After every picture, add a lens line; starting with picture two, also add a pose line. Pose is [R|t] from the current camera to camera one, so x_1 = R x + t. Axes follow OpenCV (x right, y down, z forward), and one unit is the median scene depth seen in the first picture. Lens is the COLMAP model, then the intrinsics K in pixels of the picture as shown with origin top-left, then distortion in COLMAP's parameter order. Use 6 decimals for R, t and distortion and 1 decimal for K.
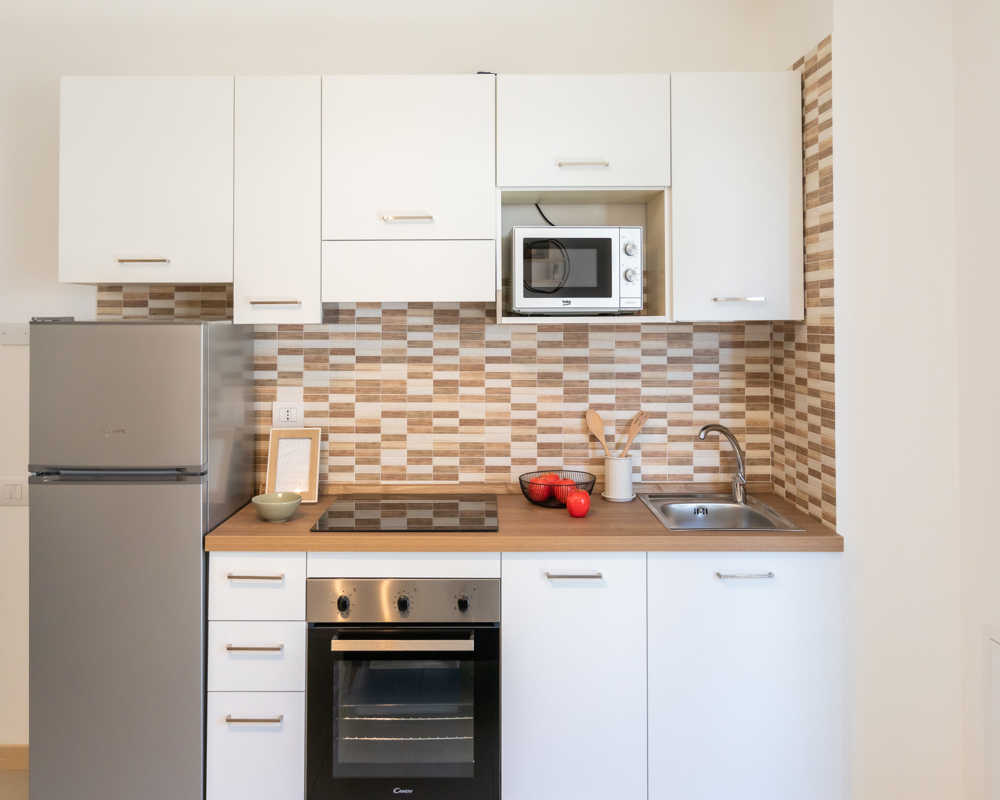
lens RADIAL K [[753.1, 0, 479.3], [0, 753.1, 308.7], [0, 0, 1]] dist [-0.000325, -0.004160]
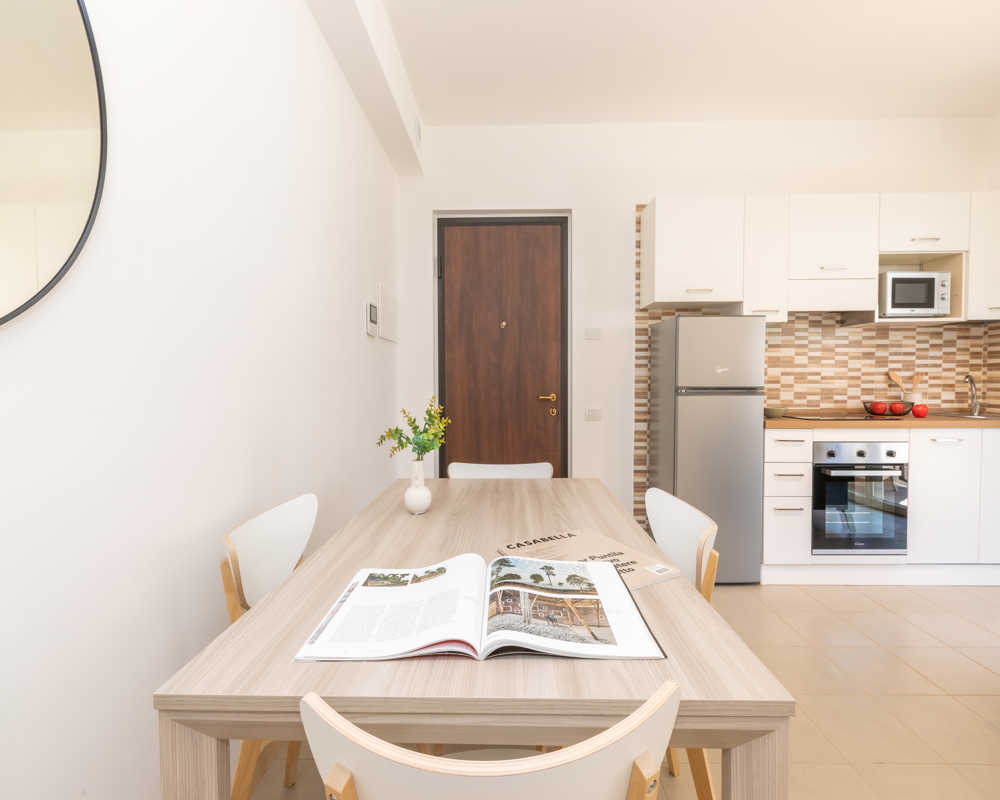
lens RADIAL K [[443.0, 0, 500.5], [0, 443.0, 392.8], [0, 0, 1]] dist [0.003473, -0.002494]
pose [[0.999929, -0.002594, -0.011651, -0.848837], [0.003189, 0.998677, 0.051328, 0.127964], [0.011503, -0.051361, 0.998614, -0.165381]]
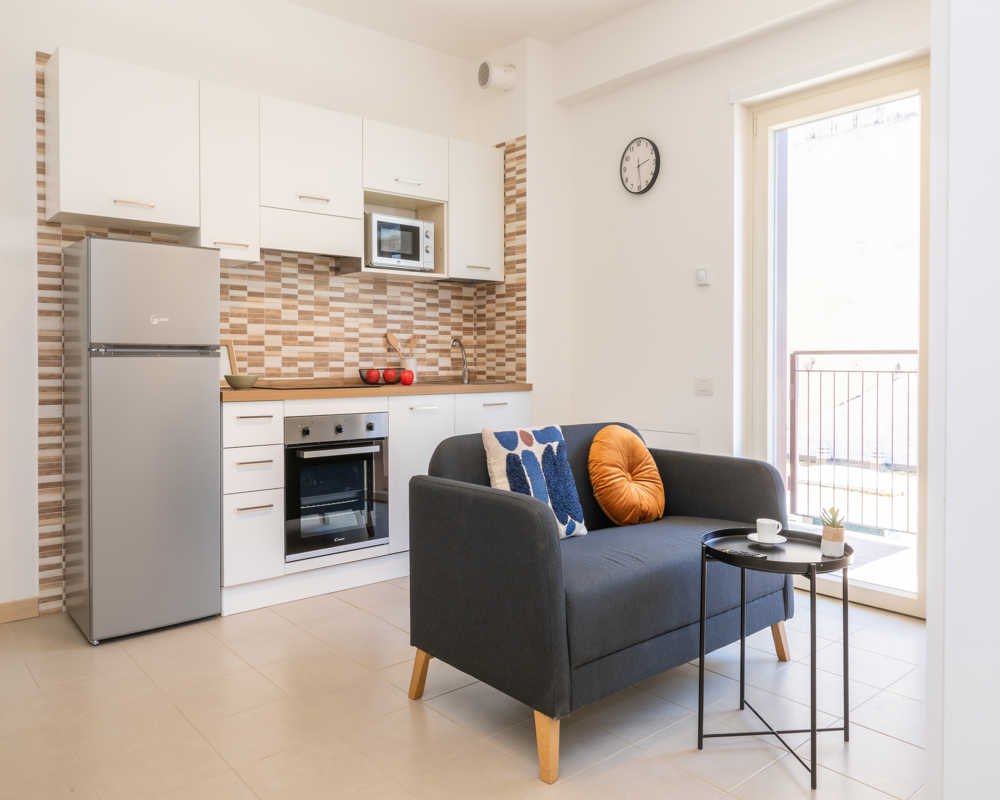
lens RADIAL K [[744.5, 0, 492.0], [0, 744.5, 372.6], [0, 0, 1]] dist [-0.007556, 0.009773]
pose [[0.763907, -0.010246, 0.645245, -0.724221], [-0.014713, 0.999337, 0.033288, 0.163481], [-0.645159, -0.034922, 0.763250, -0.383982]]
